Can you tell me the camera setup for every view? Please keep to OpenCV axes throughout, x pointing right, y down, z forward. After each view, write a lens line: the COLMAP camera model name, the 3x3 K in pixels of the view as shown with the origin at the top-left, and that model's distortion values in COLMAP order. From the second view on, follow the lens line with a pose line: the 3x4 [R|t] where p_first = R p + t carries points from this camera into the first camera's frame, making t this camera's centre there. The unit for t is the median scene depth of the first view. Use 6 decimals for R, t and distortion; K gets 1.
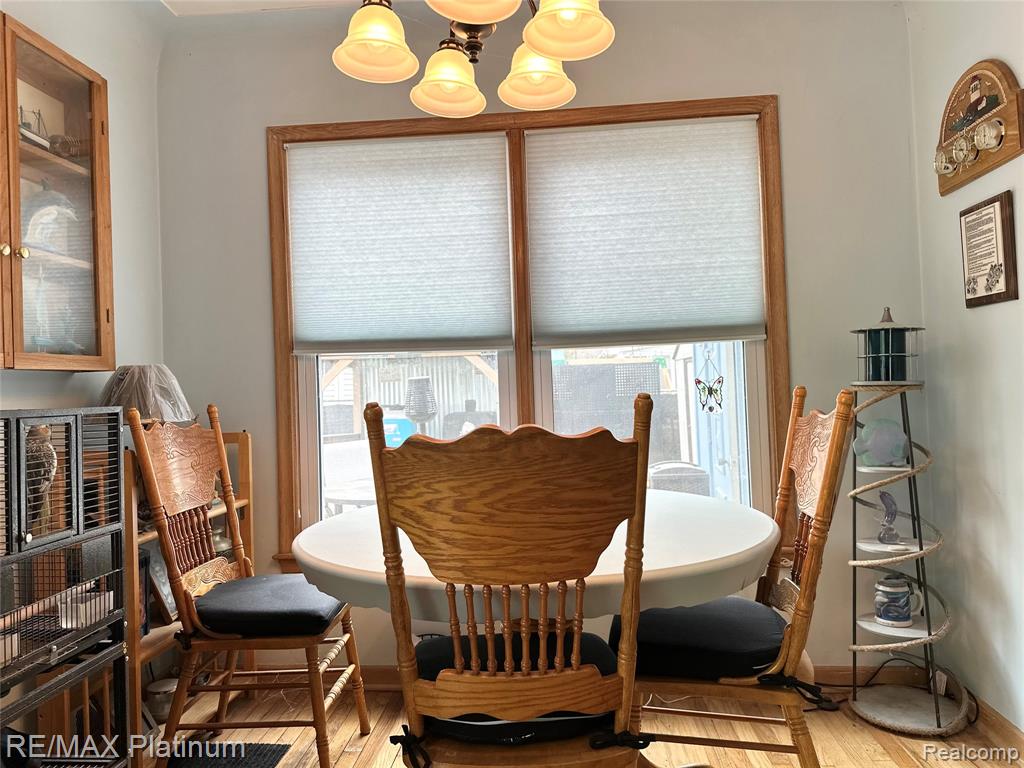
lens RADIAL K [[717.7, 0, 512.0], [0, 717.7, 384.0], [0, 0, 1]] dist [0.042097, -0.059586]
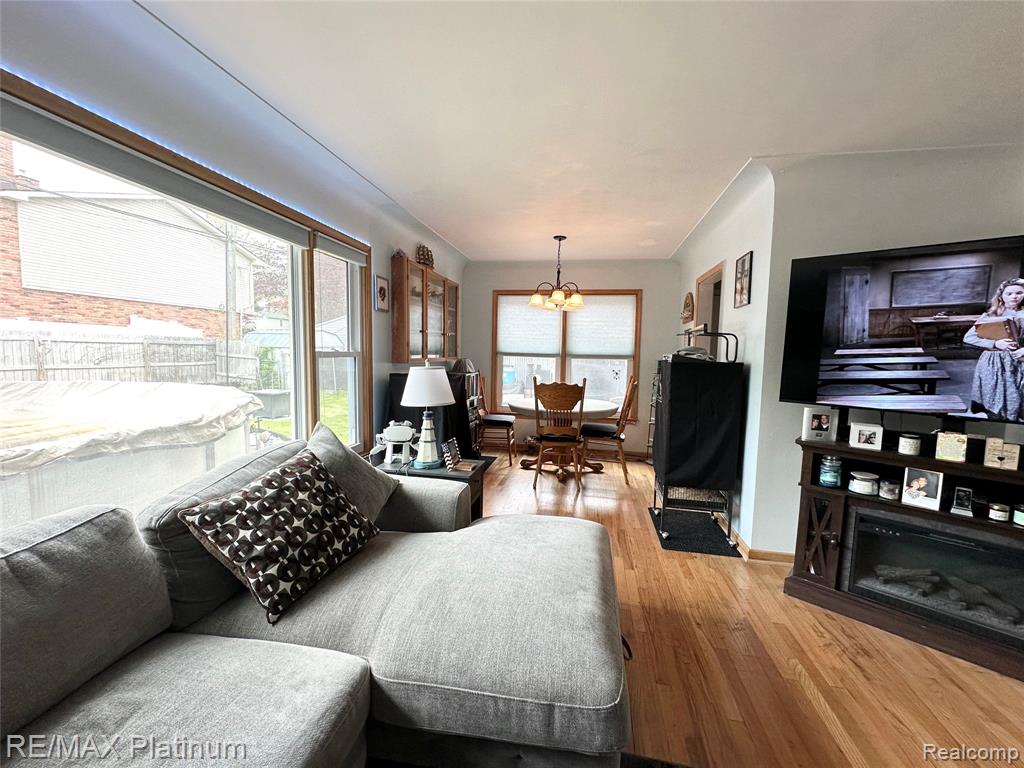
lens RADIAL K [[408.5, 0, 512.0], [0, 408.5, 384.0], [0, 0, 1]] dist [0.000135, -0.000291]
pose [[0.992841, 0.062941, -0.101510, -0.030202], [-0.053936, 0.994557, 0.089147, -0.118062], [0.106569, -0.083034, 0.990832, -1.345213]]
